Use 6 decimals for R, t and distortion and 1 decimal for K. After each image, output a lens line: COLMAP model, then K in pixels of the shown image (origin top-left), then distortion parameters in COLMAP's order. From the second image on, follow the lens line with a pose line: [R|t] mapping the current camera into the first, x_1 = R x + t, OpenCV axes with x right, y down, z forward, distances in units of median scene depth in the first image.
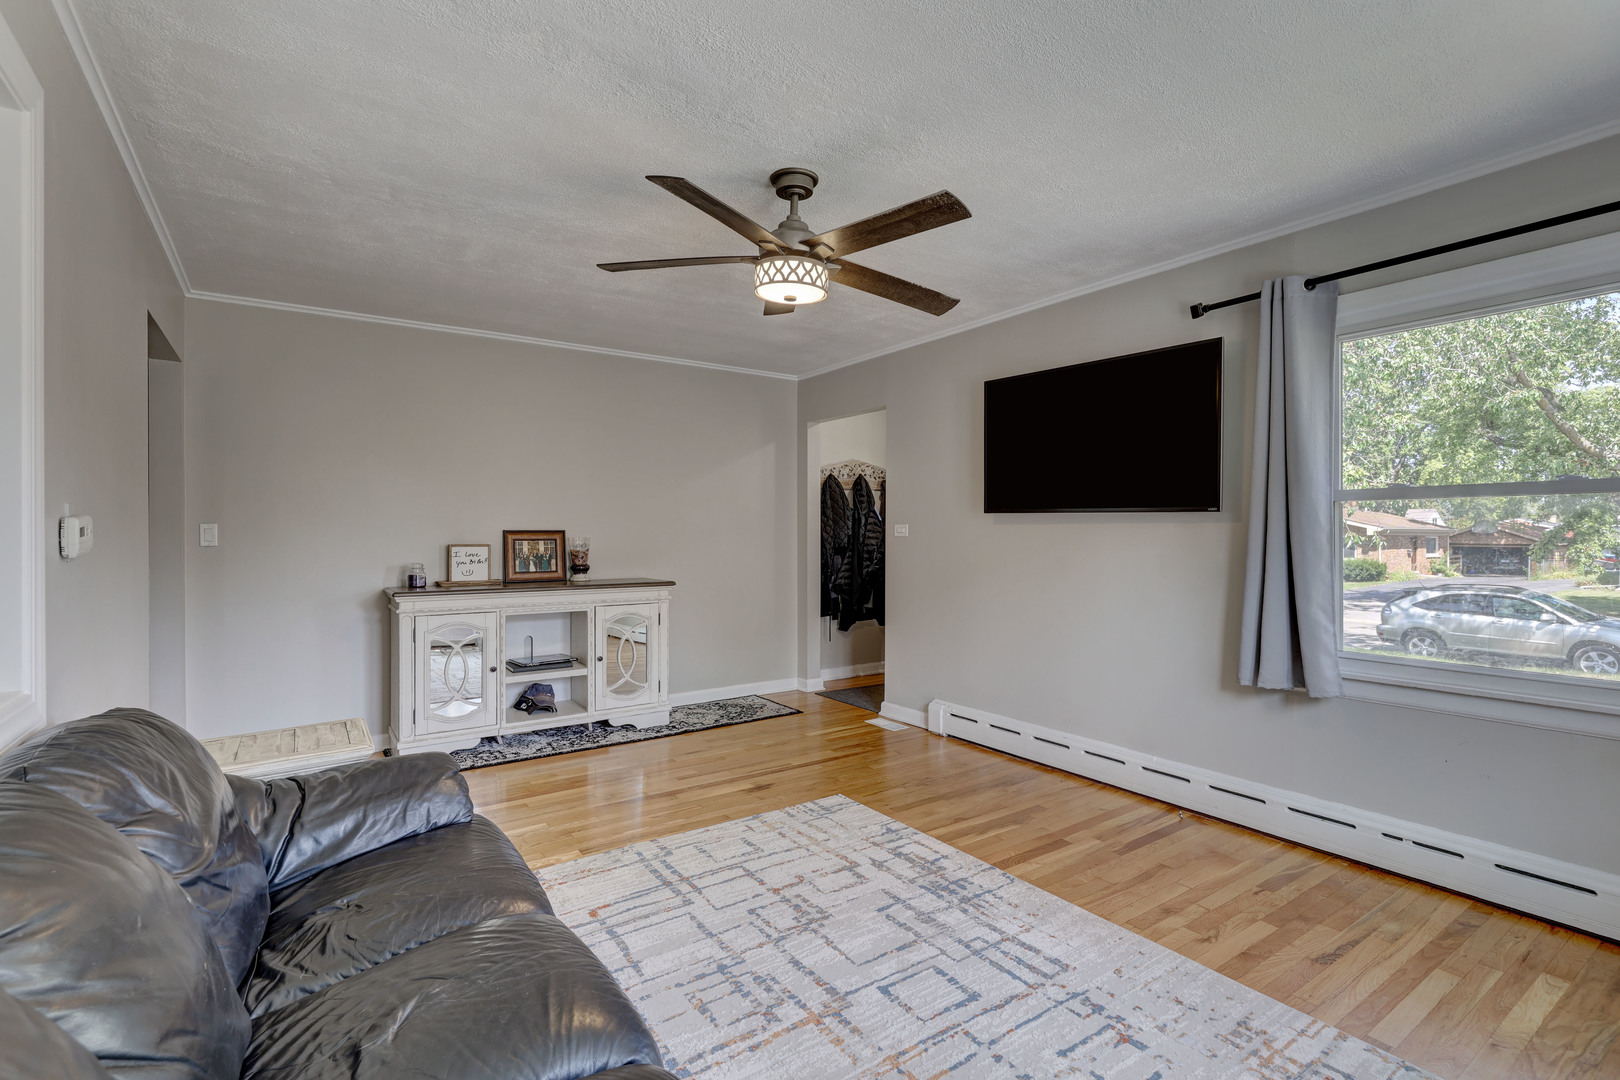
lens RADIAL K [[753.1, 0, 810.0], [0, 753.1, 540.0], [0, 0, 1]] dist [-0.001048, -0.000149]
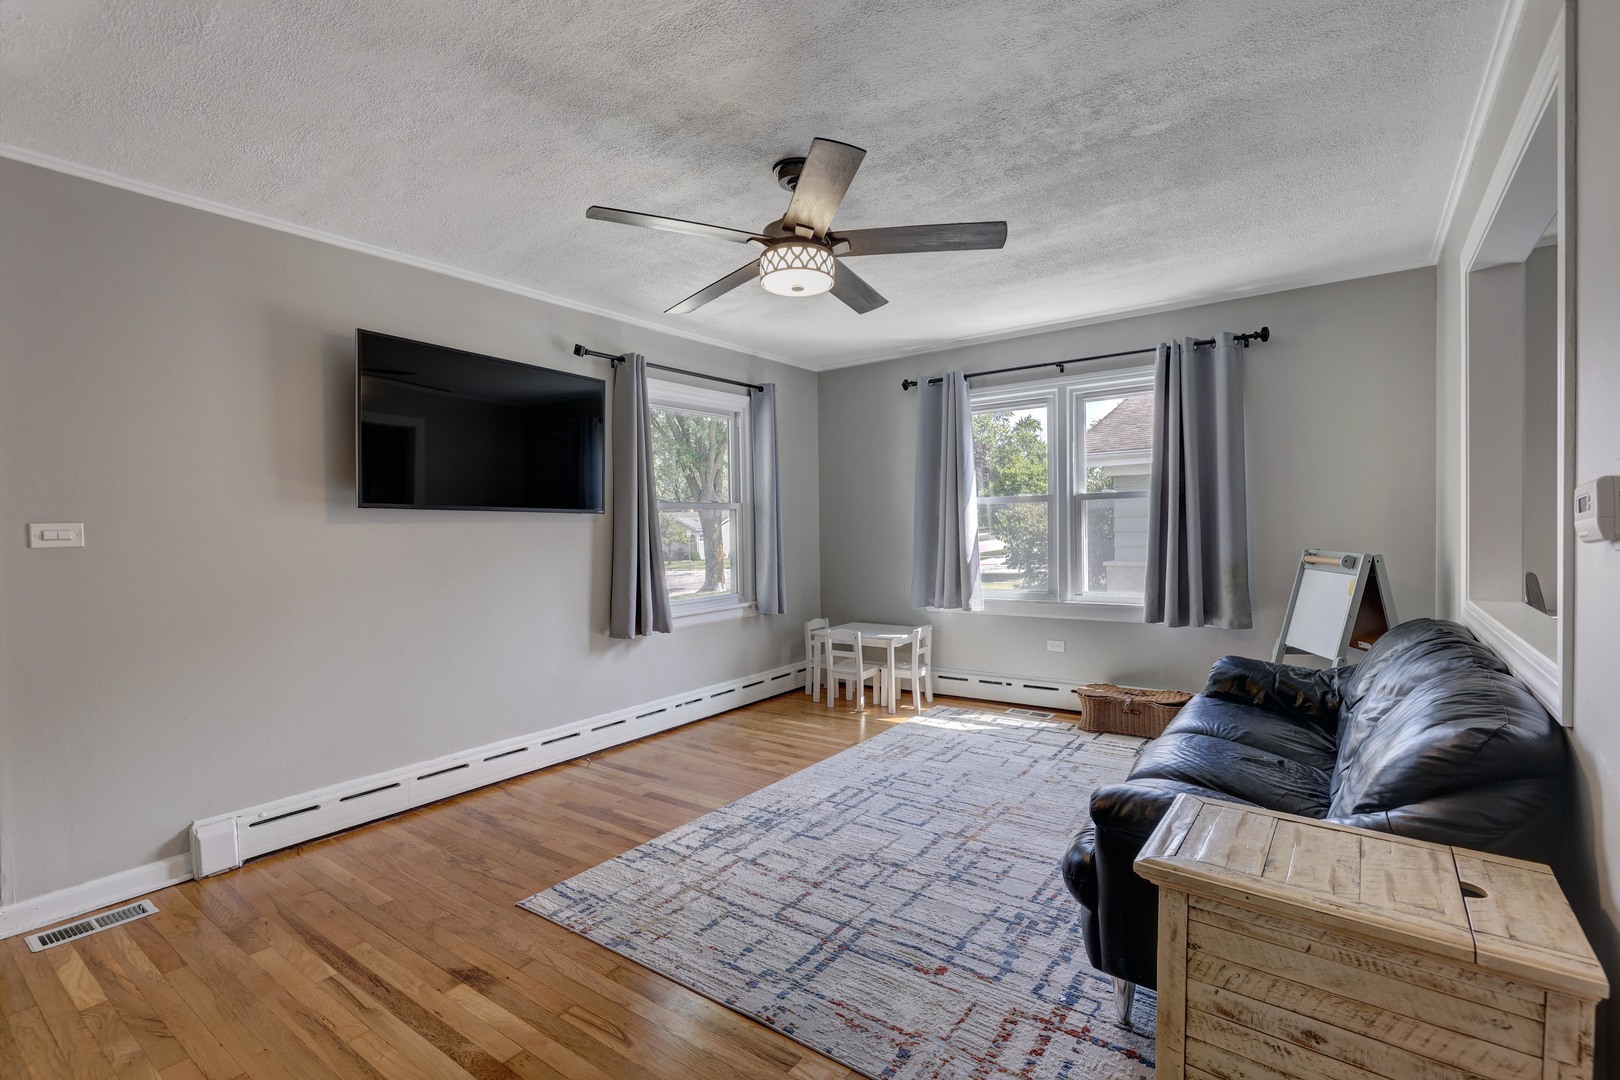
lens RADIAL K [[739.4, 0, 797.7], [0, 739.4, 531.5], [0, 0, 1]] dist [0.003025, 0.000420]
pose [[-0.318680, -0.000431, 0.947862, -0.907949], [0.026402, 0.999608, 0.009331, -0.017035], [-0.947495, 0.027999, -0.318543, 1.232267]]
